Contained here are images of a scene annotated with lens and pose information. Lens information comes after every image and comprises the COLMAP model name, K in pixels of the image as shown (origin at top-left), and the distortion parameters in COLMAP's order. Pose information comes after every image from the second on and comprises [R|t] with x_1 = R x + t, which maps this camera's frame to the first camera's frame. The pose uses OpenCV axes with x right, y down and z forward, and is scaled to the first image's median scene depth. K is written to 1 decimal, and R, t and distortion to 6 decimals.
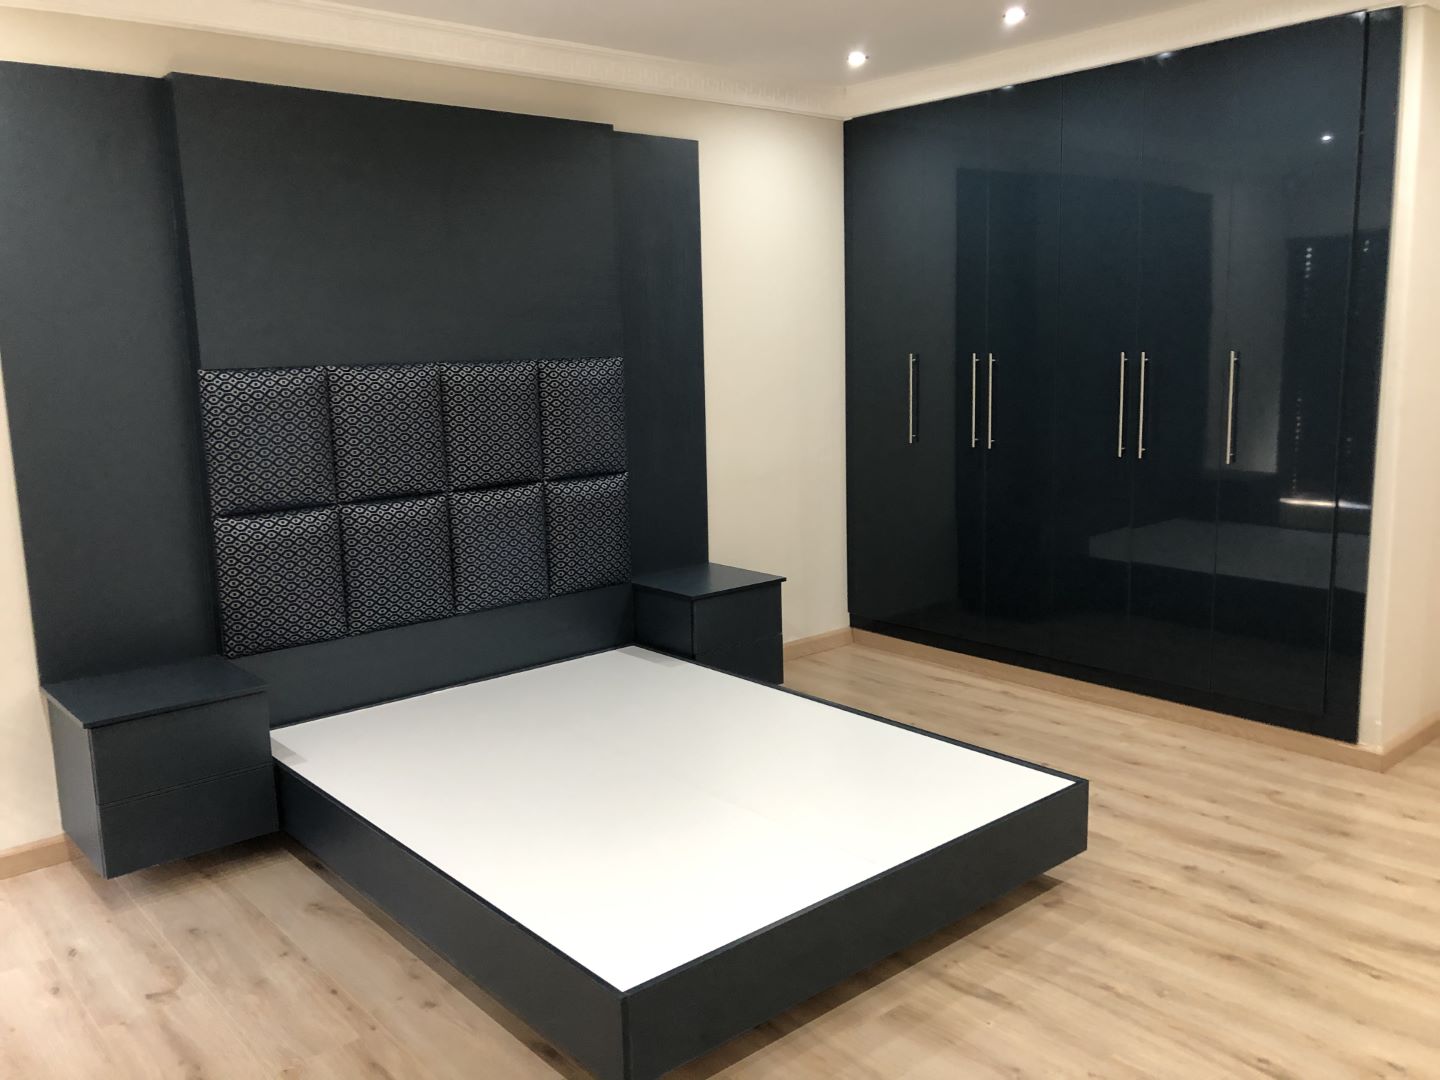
lens RADIAL K [[1209.0, 0, 720.0], [0, 1209.0, 540.0], [0, 0, 1]] dist [0.002789, 0.003614]
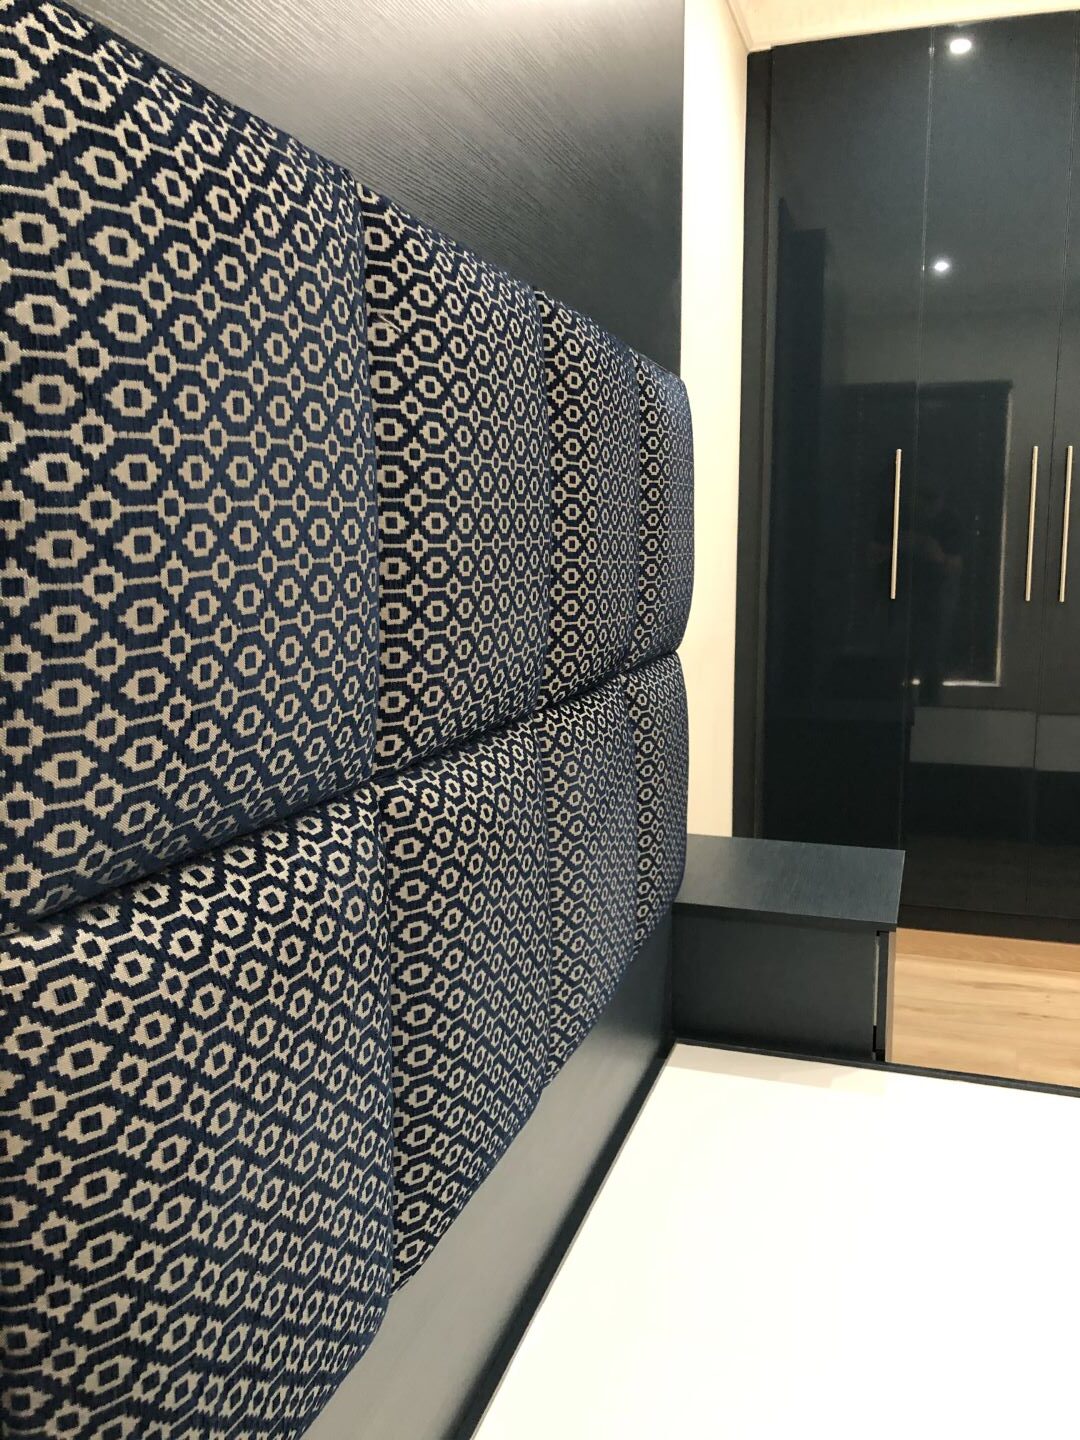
lens RADIAL K [[1209.0, 0, 540.0], [0, 1209.0, 720.0], [0, 0, 1]] dist [0.002789, 0.003614]
pose [[0.857445, -0.060203, 0.511041, -0.327702], [0.070310, 0.997525, -0.000455, -0.035187], [-0.509749, 0.036322, 0.859556, 0.609573]]
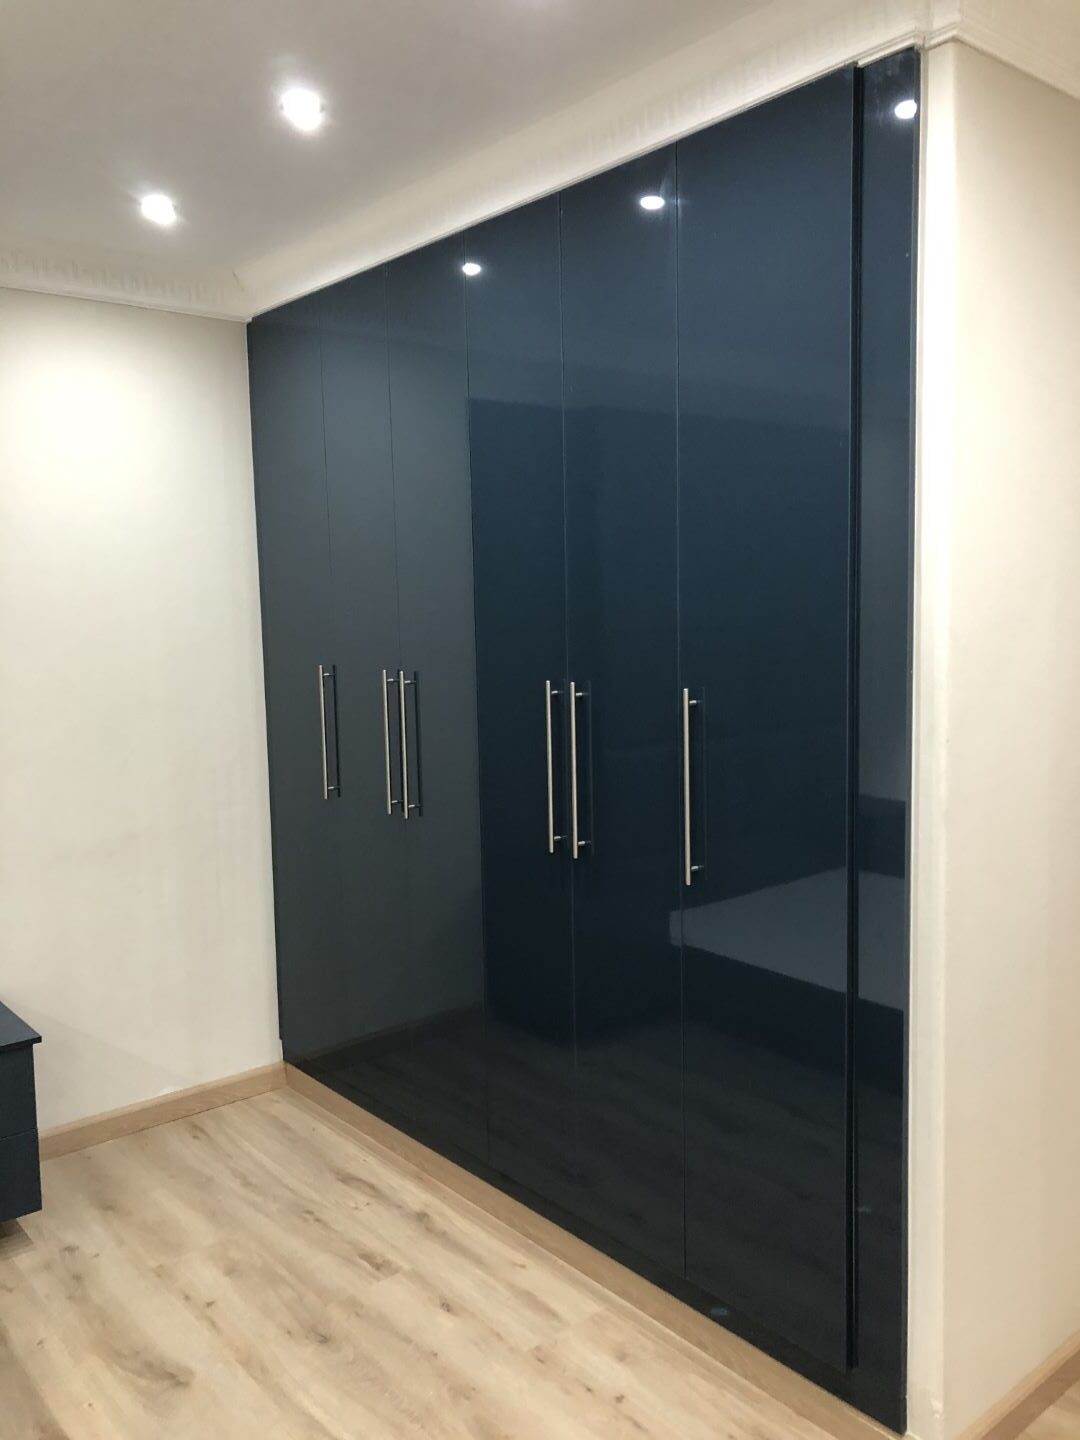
lens RADIAL K [[1209.0, 0, 540.0], [0, 1209.0, 720.0], [0, 0, 1]] dist [0.002789, 0.003614]
pose [[0.999880, 0.000872, -0.015446, 0.305502], [-0.001929, 0.997644, -0.068582, -0.084231], [0.015350, 0.068604, 0.997526, 0.368676]]
